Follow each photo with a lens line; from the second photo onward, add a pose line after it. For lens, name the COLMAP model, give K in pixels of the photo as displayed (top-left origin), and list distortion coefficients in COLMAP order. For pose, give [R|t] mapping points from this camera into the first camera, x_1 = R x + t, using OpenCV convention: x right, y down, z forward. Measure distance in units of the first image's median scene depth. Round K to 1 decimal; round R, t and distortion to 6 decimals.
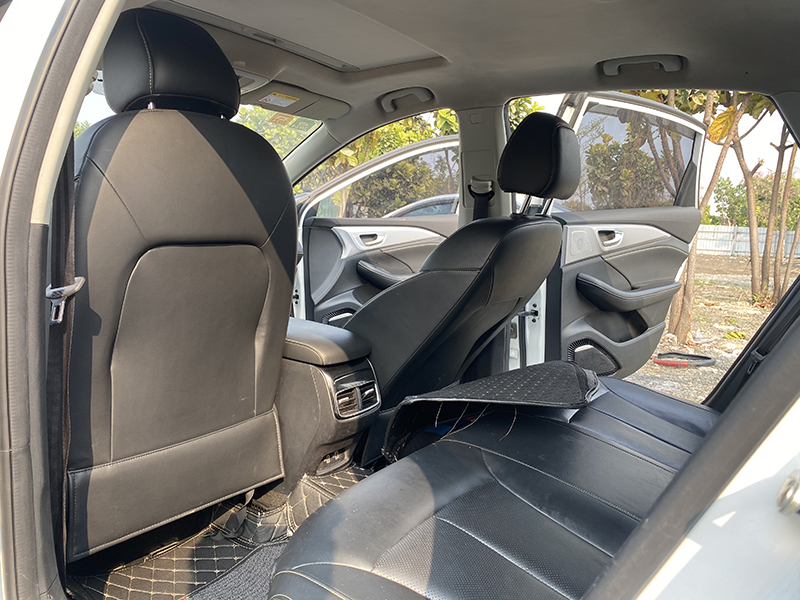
lens RADIAL K [[600.3, 0, 399.4], [0, 600.3, 302.5], [0, 0, 1]] dist [-0.006734, 0.003931]
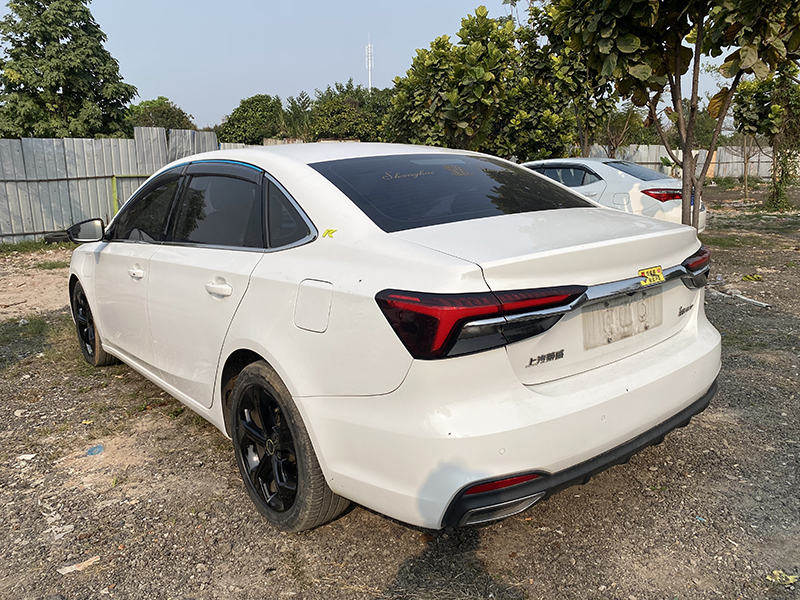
lens RADIAL K [[600.3, 0, 405.1], [0, 600.3, 300.3], [0, 0, 1]] dist [-0.006734, 0.003931]
pose [[0.955420, 0.008641, -0.295123, 0.085061], [0.018253, 0.995931, 0.088252, -0.006534], [0.294685, -0.089704, 0.951375, -0.104394]]
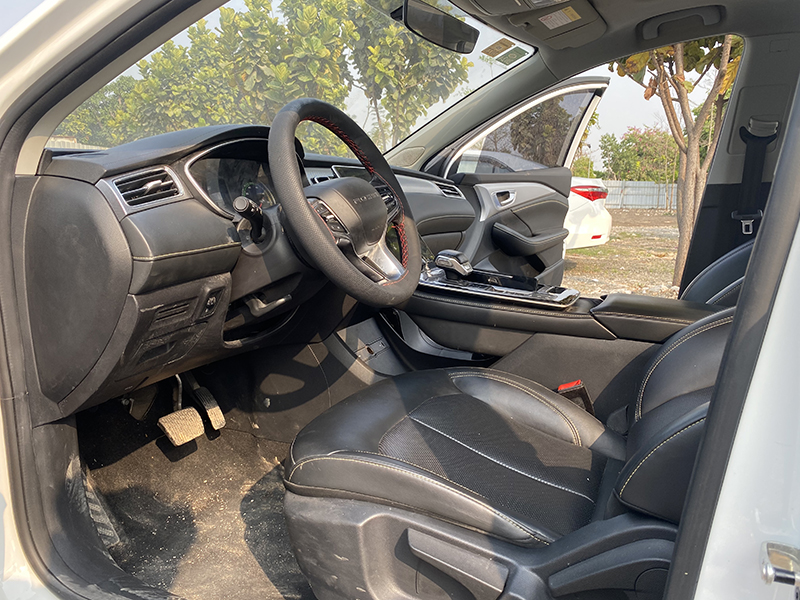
lens RADIAL K [[600.3, 0, 392.6], [0, 600.3, 293.4], [0, 0, 1]] dist [-0.006734, 0.003931]
pose [[0.984591, -0.053608, 0.166456, -0.060122], [0.045516, 0.997607, 0.052053, -0.003175], [-0.168848, -0.043674, 0.984674, 0.026554]]
